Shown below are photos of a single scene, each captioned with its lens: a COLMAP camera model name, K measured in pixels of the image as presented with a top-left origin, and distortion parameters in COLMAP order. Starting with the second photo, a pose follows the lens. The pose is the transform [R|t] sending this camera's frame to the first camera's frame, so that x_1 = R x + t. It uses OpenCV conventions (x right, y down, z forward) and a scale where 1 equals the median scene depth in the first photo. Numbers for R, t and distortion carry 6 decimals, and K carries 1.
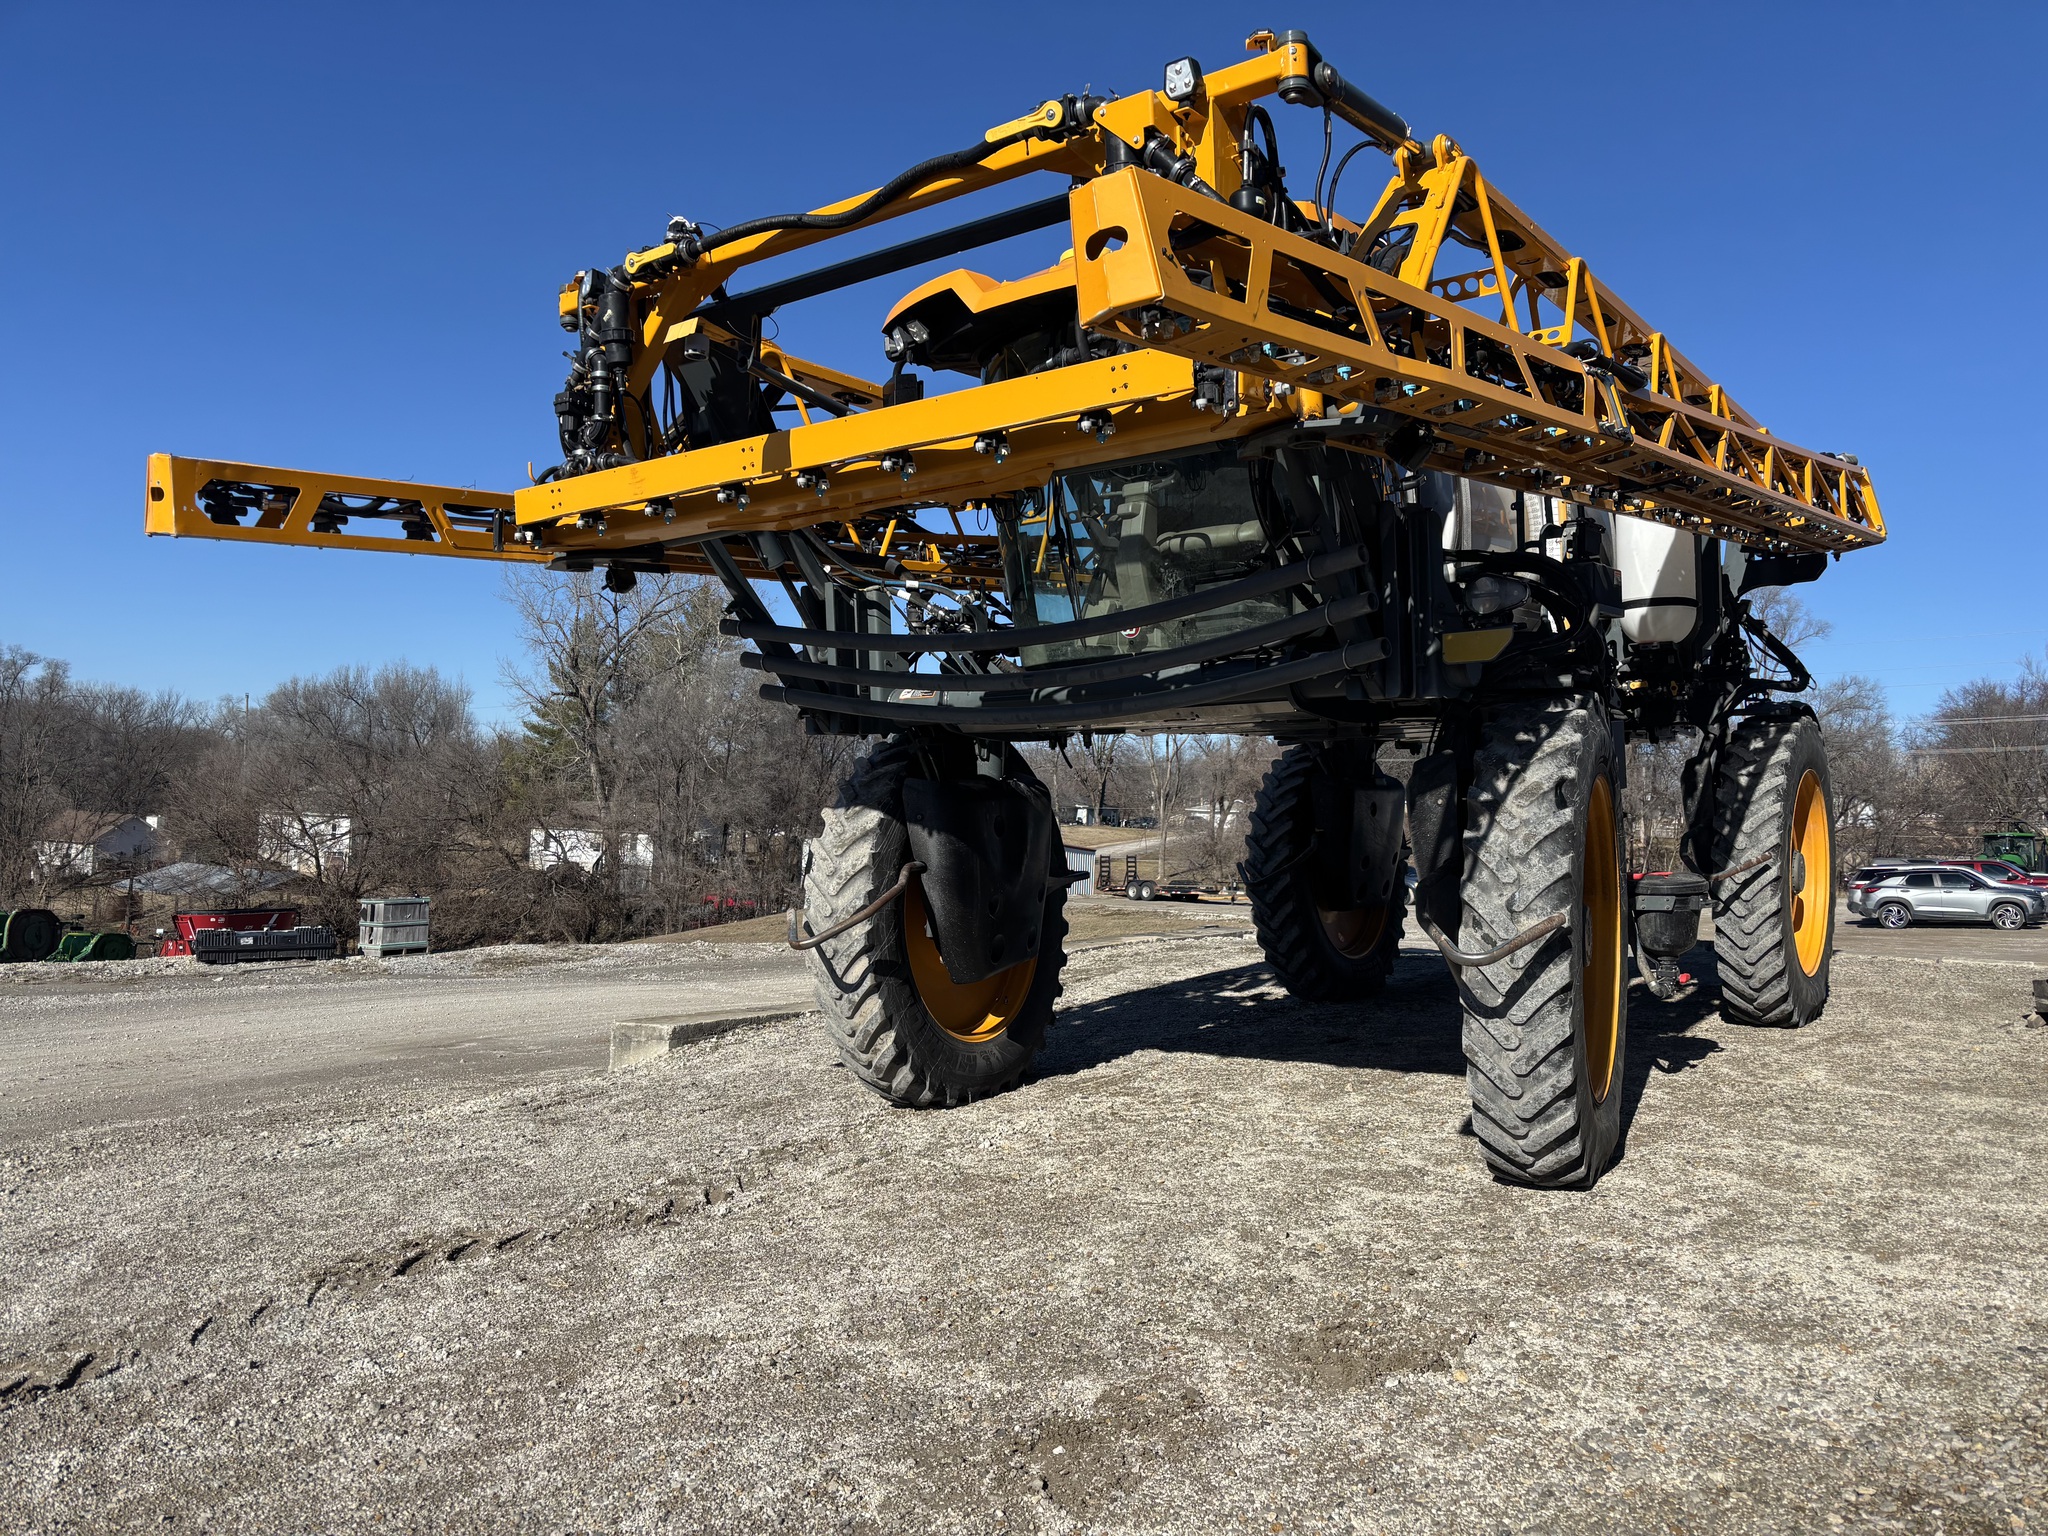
lens RADIAL K [[1536.9, 0, 1018.1], [0, 1536.9, 718.8], [0, 0, 1]] dist [-0.004204, 0.021950]
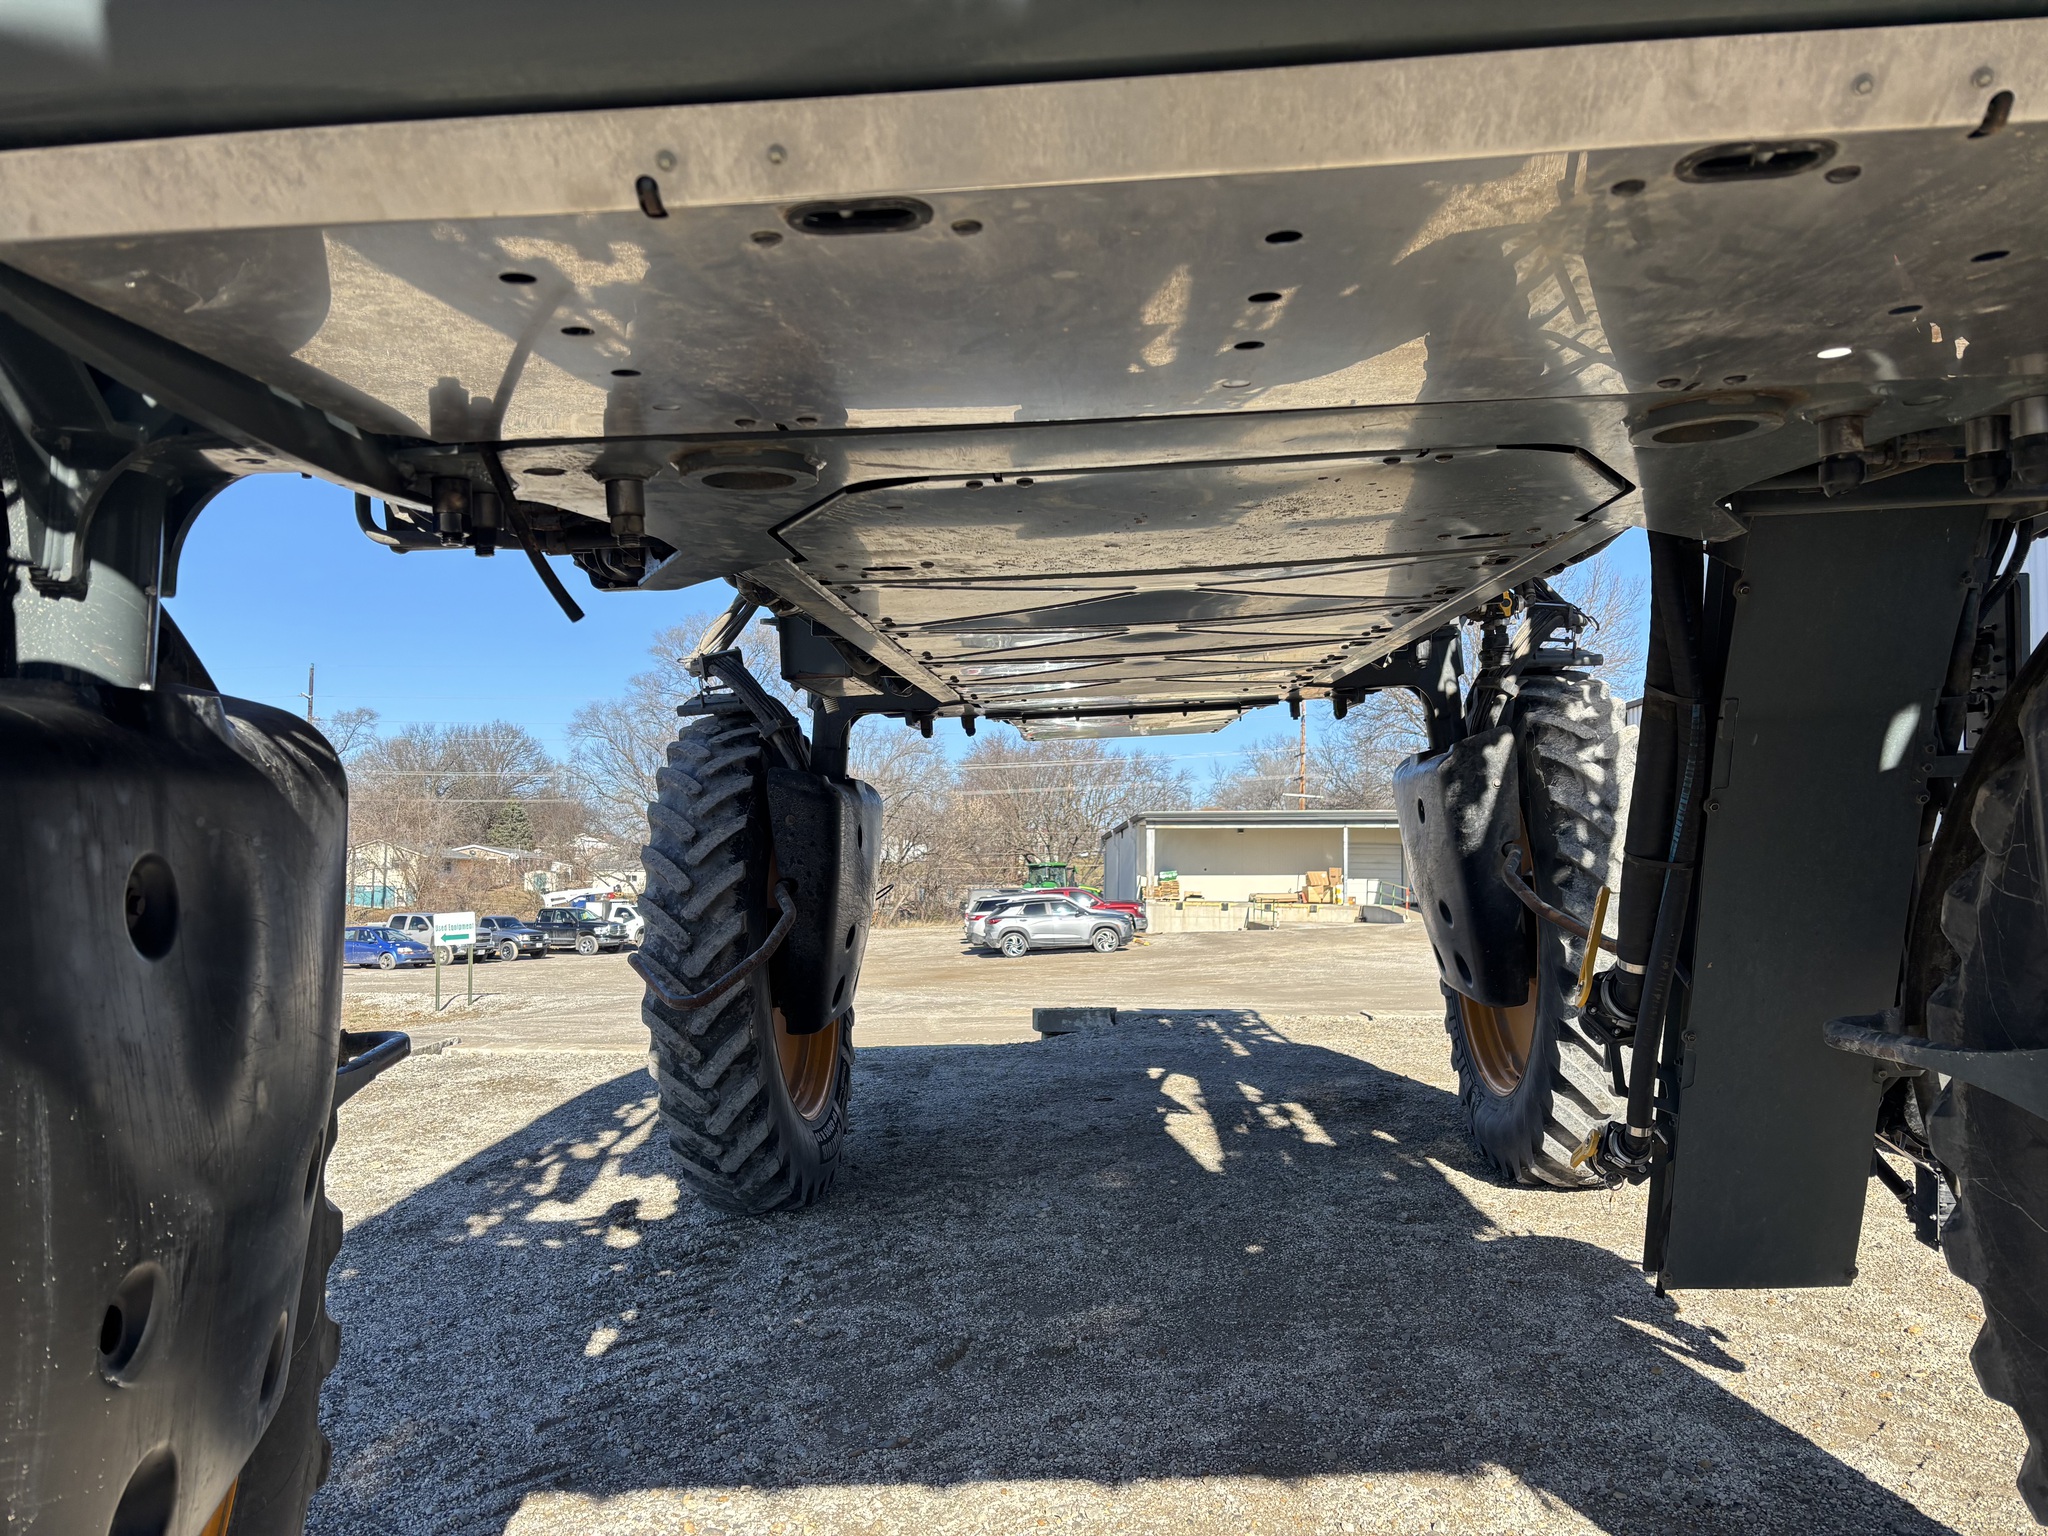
lens RADIAL K [[1536.9, 0, 1018.1], [0, 1536.9, 718.8], [0, 0, 1]] dist [-0.004204, 0.021950]
pose [[0.834202, 0.028117, 0.550741, -0.019823], [-0.012740, 0.999415, -0.031726, 0.034943], [-0.551311, 0.019449, 0.834073, 0.538338]]
